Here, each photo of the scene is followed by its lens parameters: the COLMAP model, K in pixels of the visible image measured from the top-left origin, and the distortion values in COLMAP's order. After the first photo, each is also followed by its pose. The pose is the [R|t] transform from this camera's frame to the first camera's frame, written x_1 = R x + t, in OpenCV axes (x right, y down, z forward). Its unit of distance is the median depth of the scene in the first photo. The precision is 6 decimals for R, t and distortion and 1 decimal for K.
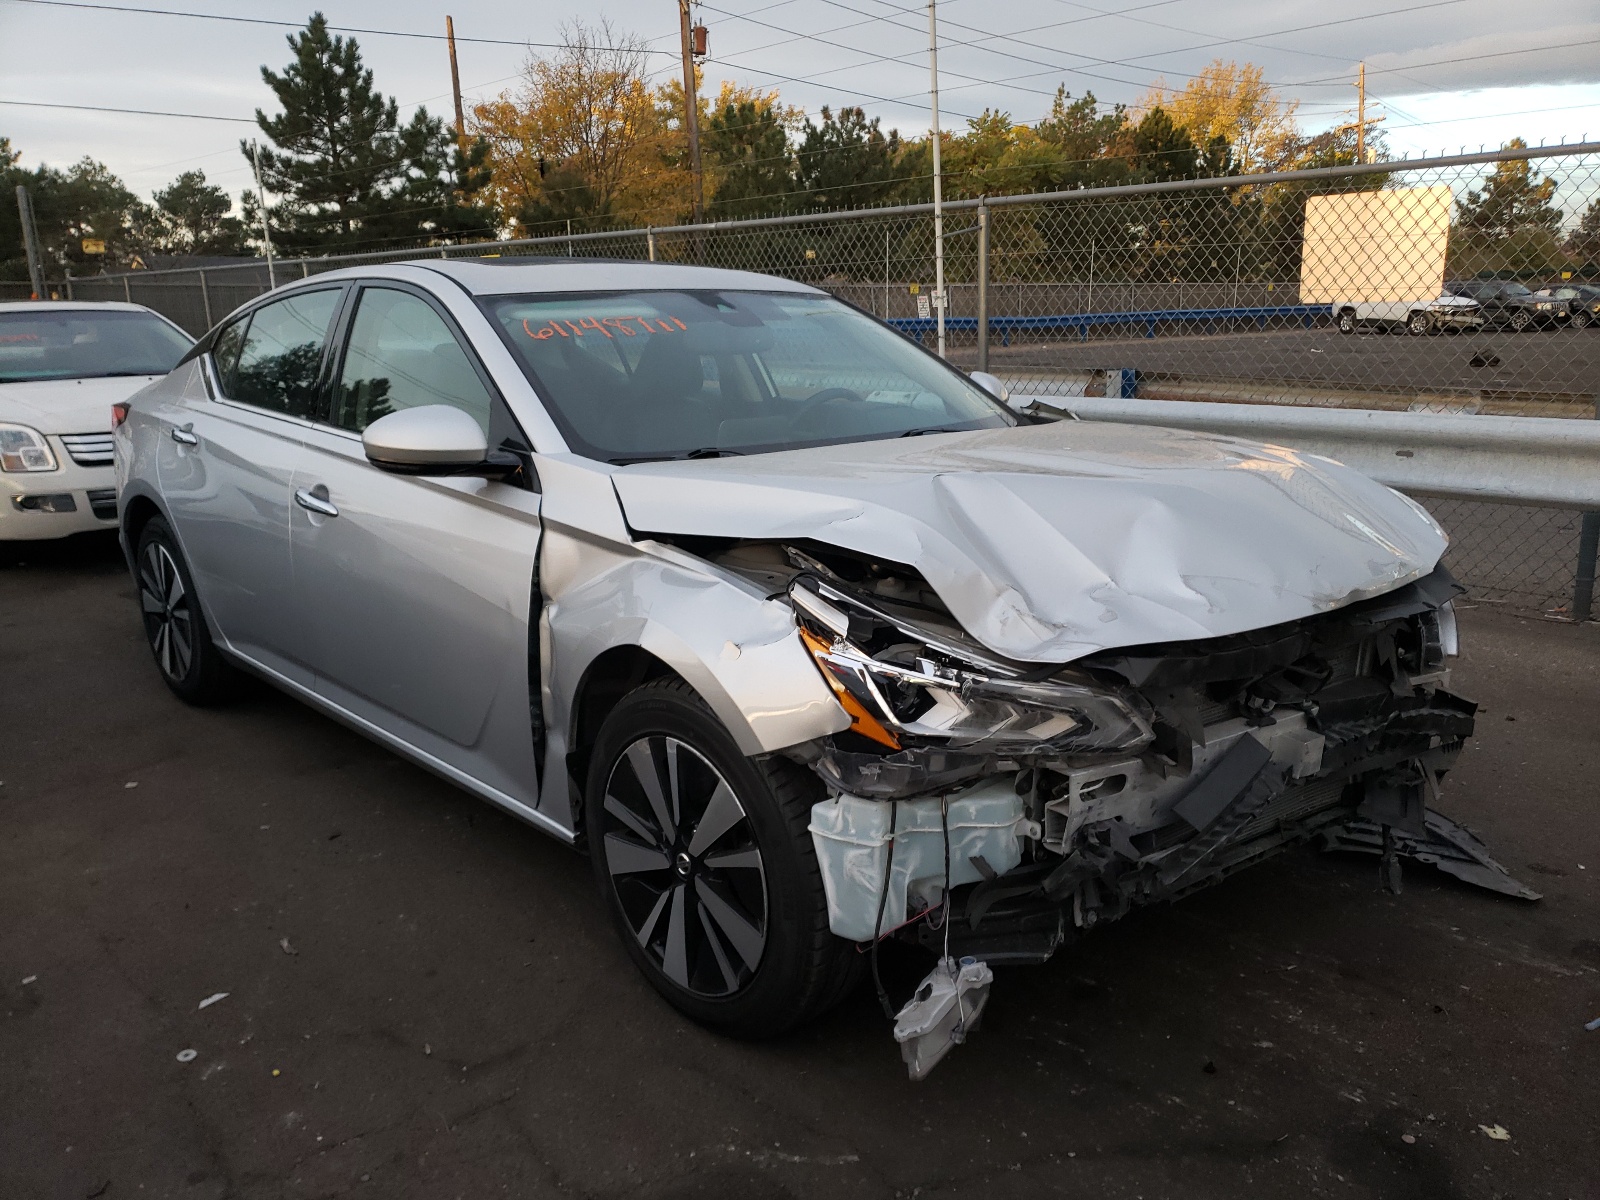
lens RADIAL K [[1229.1, 0, 800.0], [0, 1229.1, 600.0], [0, 0, 1]] dist [-0.009916, 0.036206]
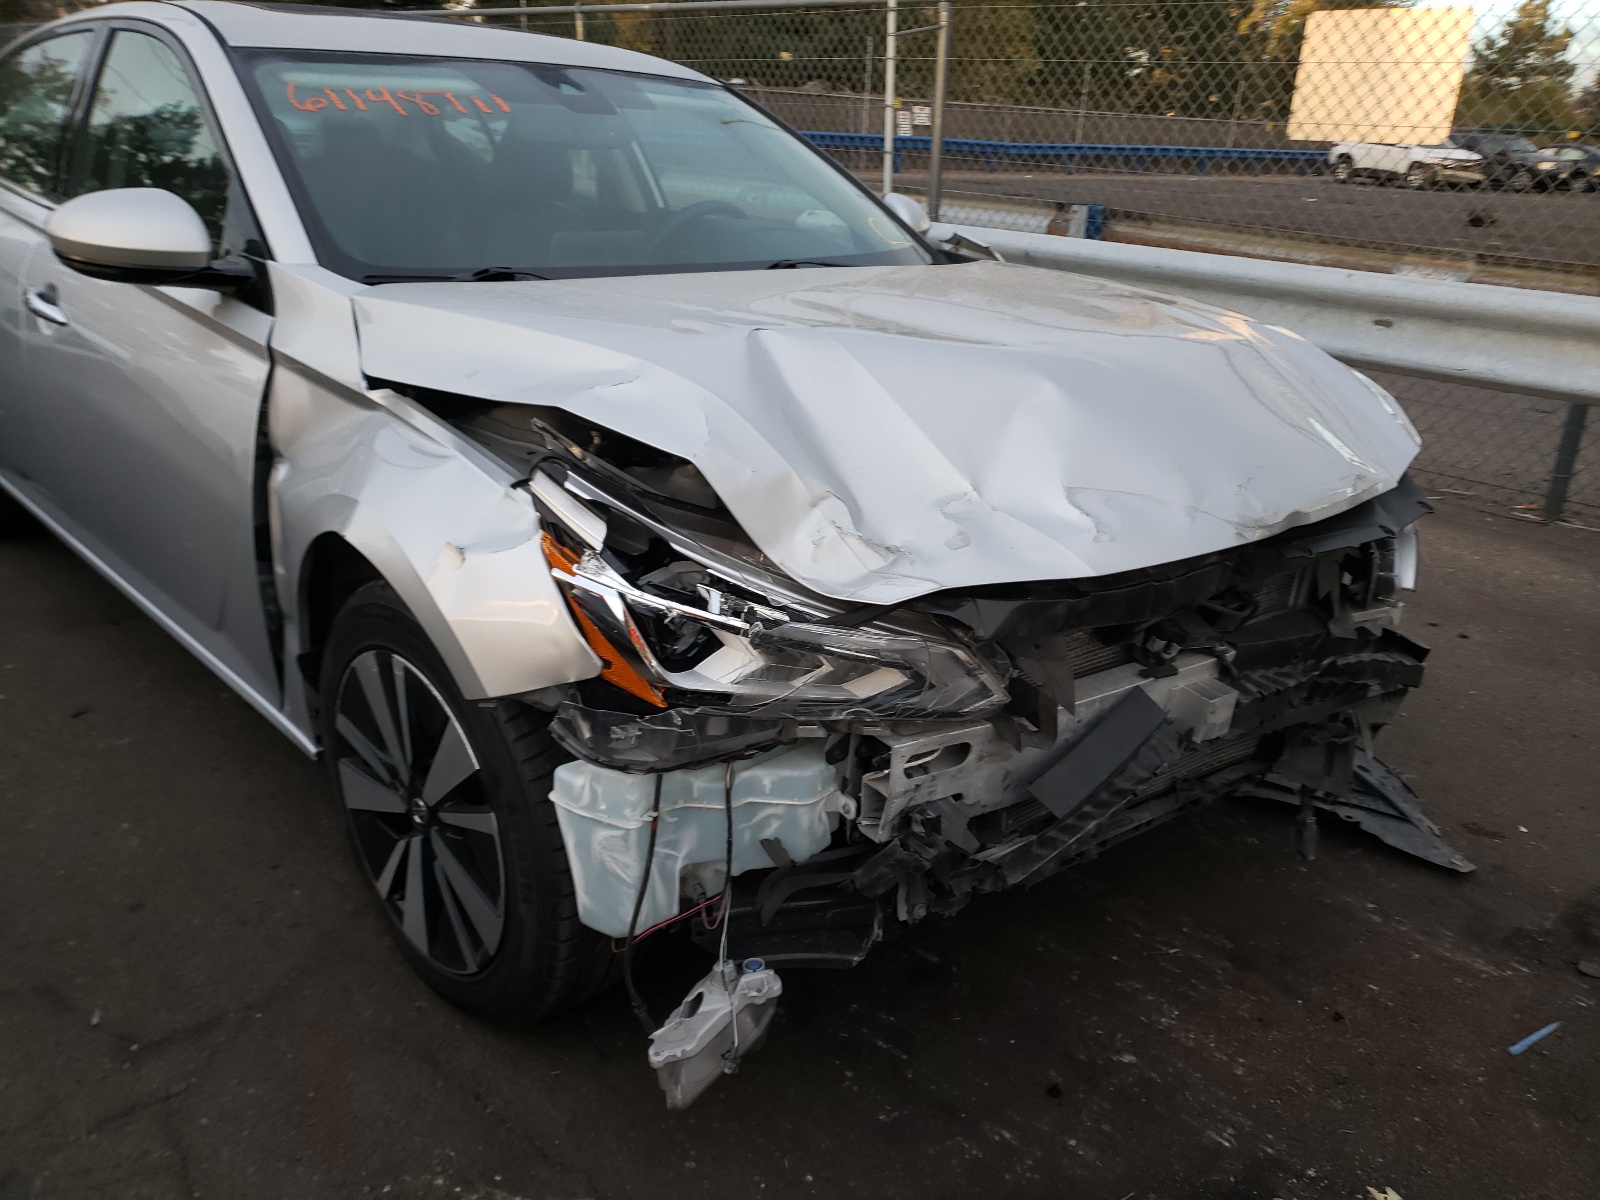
lens RADIAL K [[1248.5, 0, 800.0], [0, 1248.5, 600.0], [0, 0, 1]] dist [0.015502, -0.004374]
pose [[0.997809, 0.052710, 0.039987, 0.106642], [-0.057591, 0.989469, 0.132792, -0.037917], [-0.032566, -0.134804, 0.990337, 0.210725]]
